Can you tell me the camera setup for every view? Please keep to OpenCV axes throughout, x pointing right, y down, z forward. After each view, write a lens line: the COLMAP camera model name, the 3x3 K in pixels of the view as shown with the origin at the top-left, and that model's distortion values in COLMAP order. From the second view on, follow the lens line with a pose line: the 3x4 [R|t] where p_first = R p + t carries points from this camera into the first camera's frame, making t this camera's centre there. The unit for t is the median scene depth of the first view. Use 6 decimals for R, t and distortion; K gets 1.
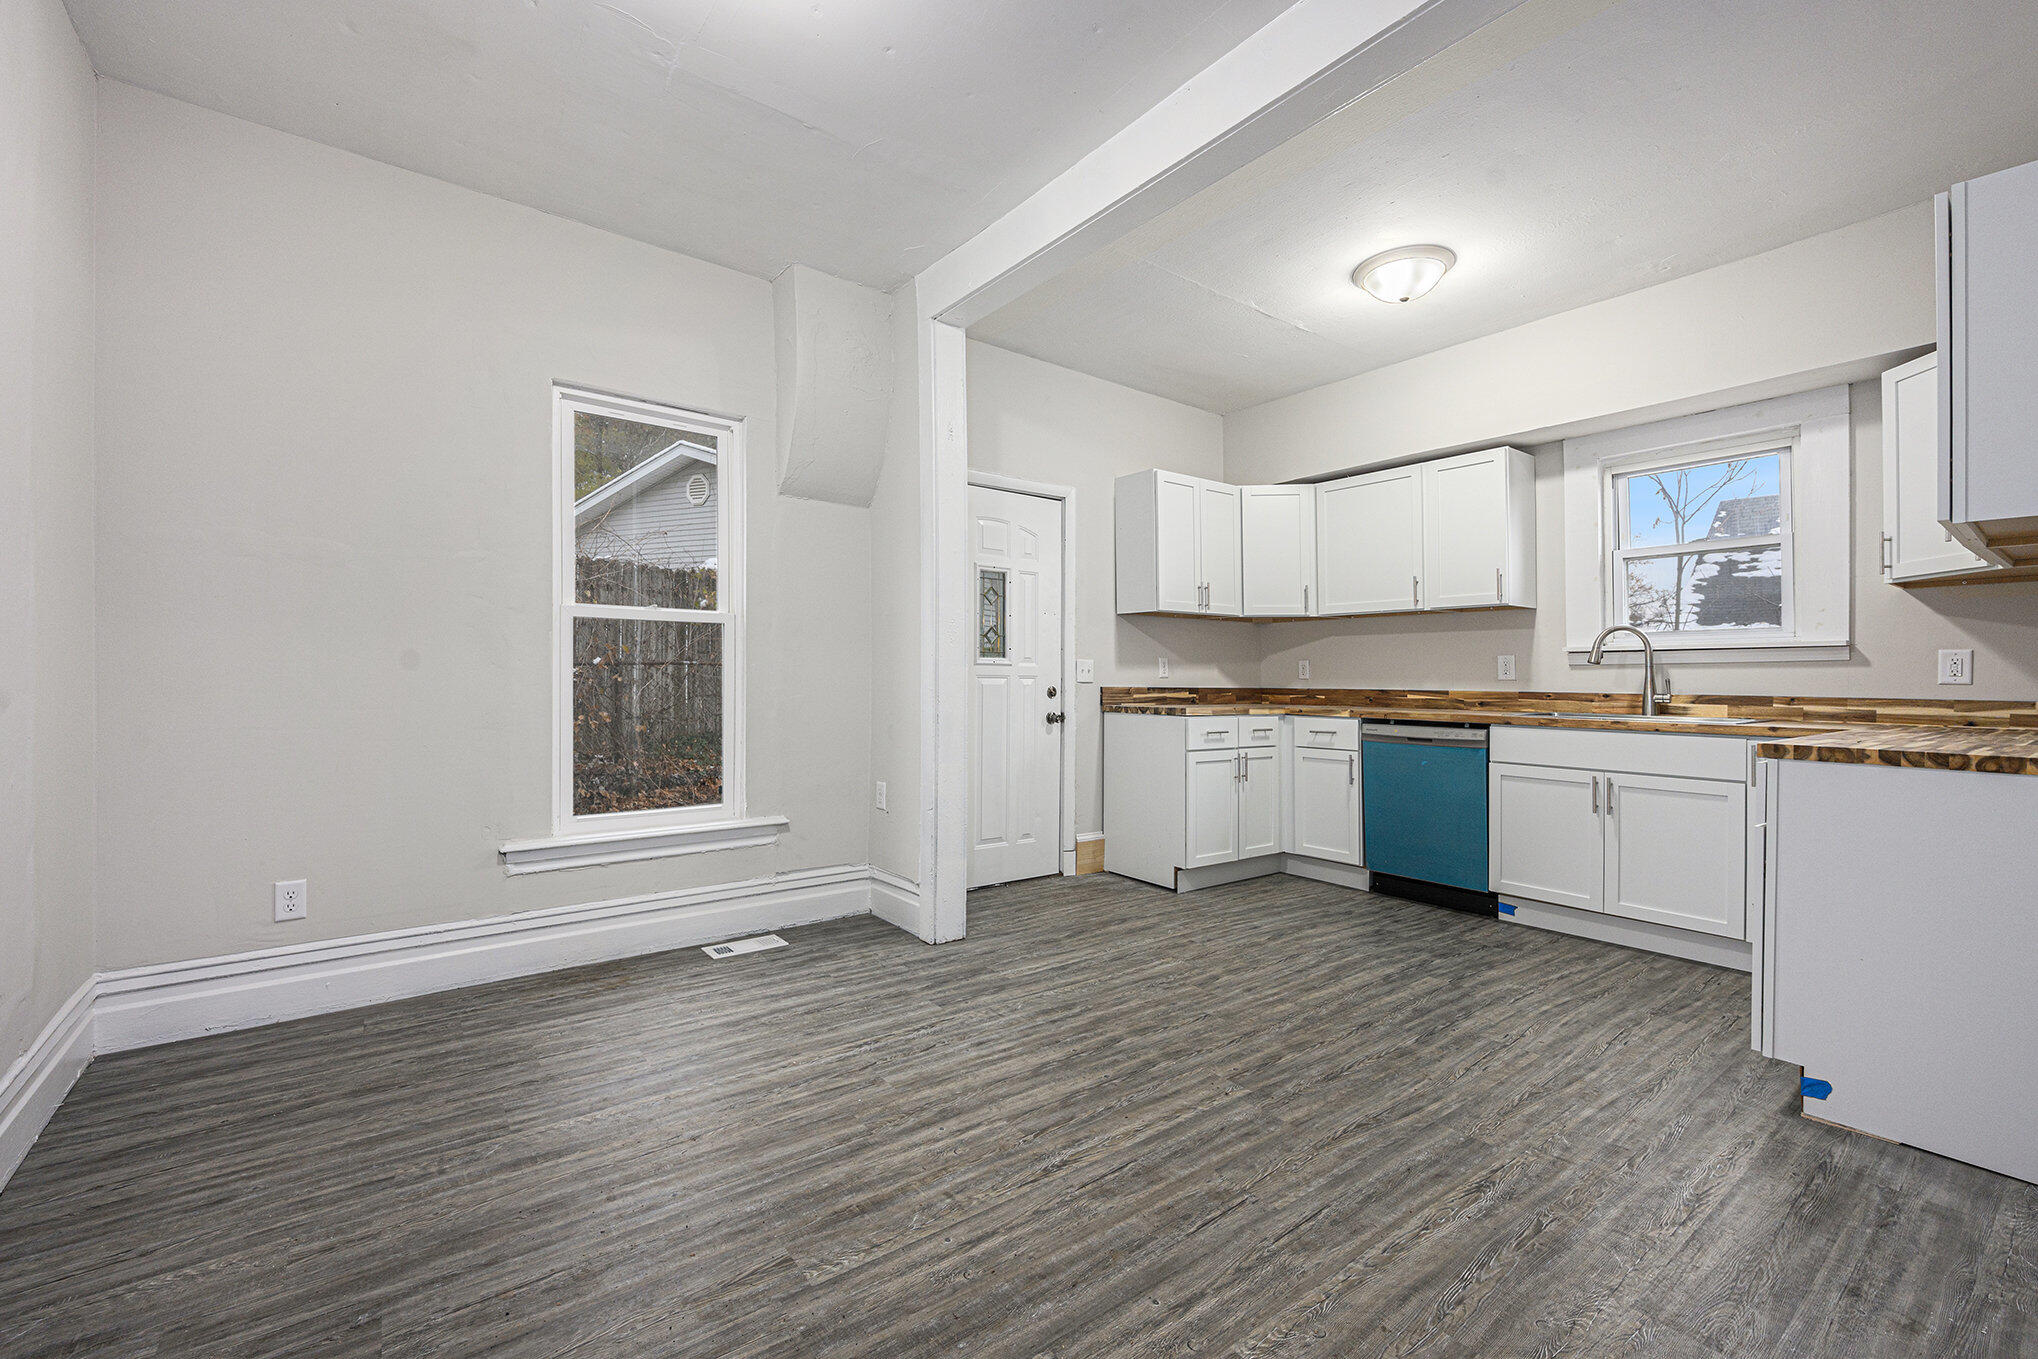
lens RADIAL K [[855.0, 0, 1021.2], [0, 855.0, 726.2], [0, 0, 1]] dist [-0.001011, -0.000160]
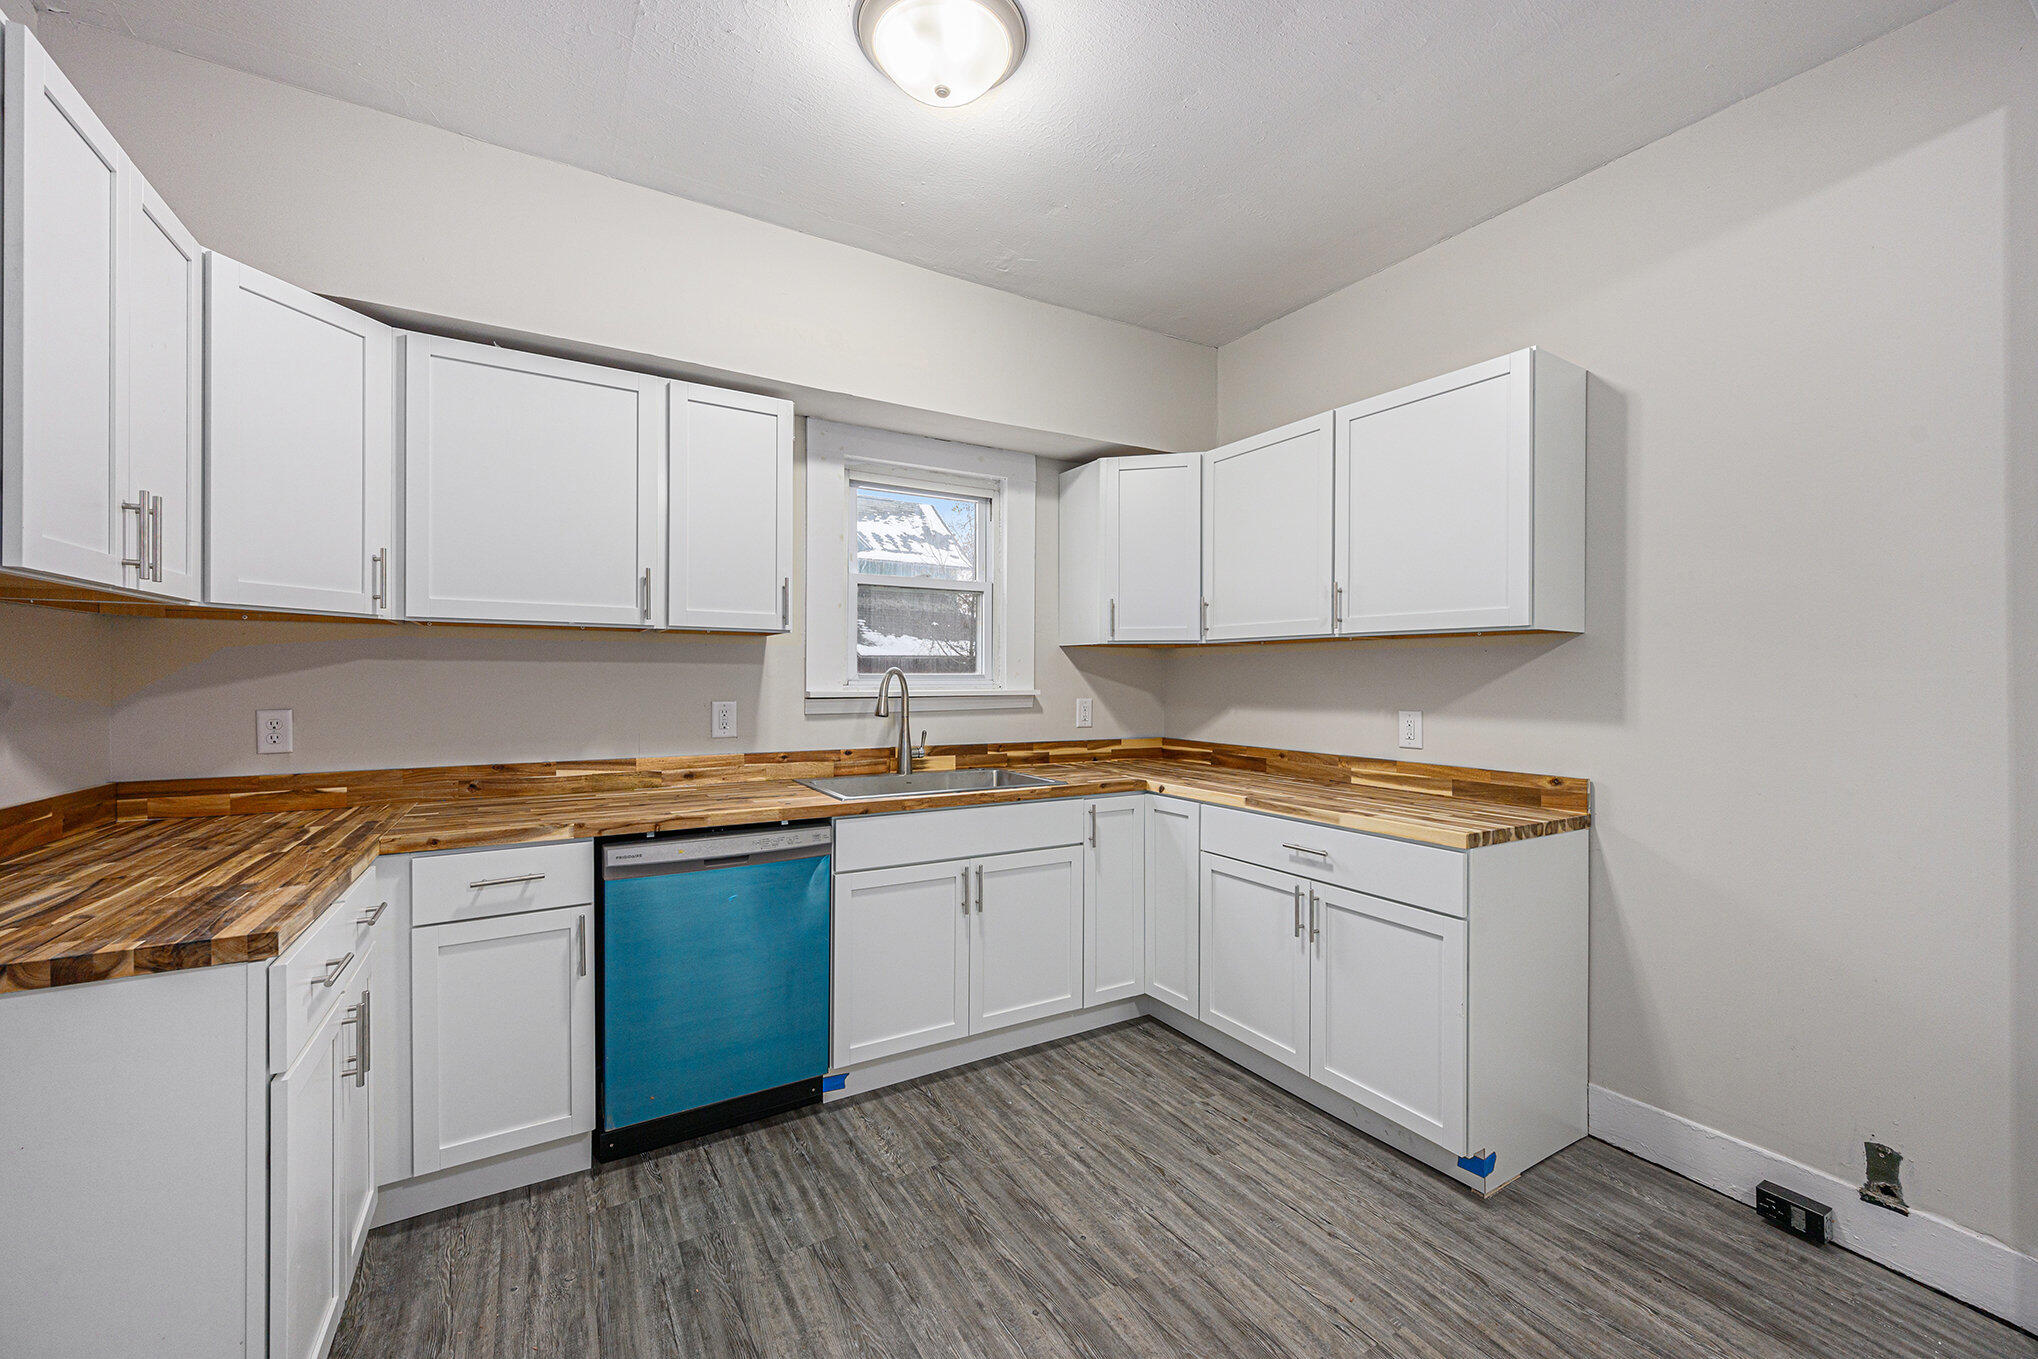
lens RADIAL K [[813.0, 0, 1019.0], [0, 813.0, 679.5], [0, 0, 1]] dist [0.012693, -0.000058]
pose [[0.114768, -0.007228, 0.993366, -0.058232], [0.050801, 0.998708, 0.001398, -0.104511], [-0.992093, 0.050303, 0.114987, 0.807781]]
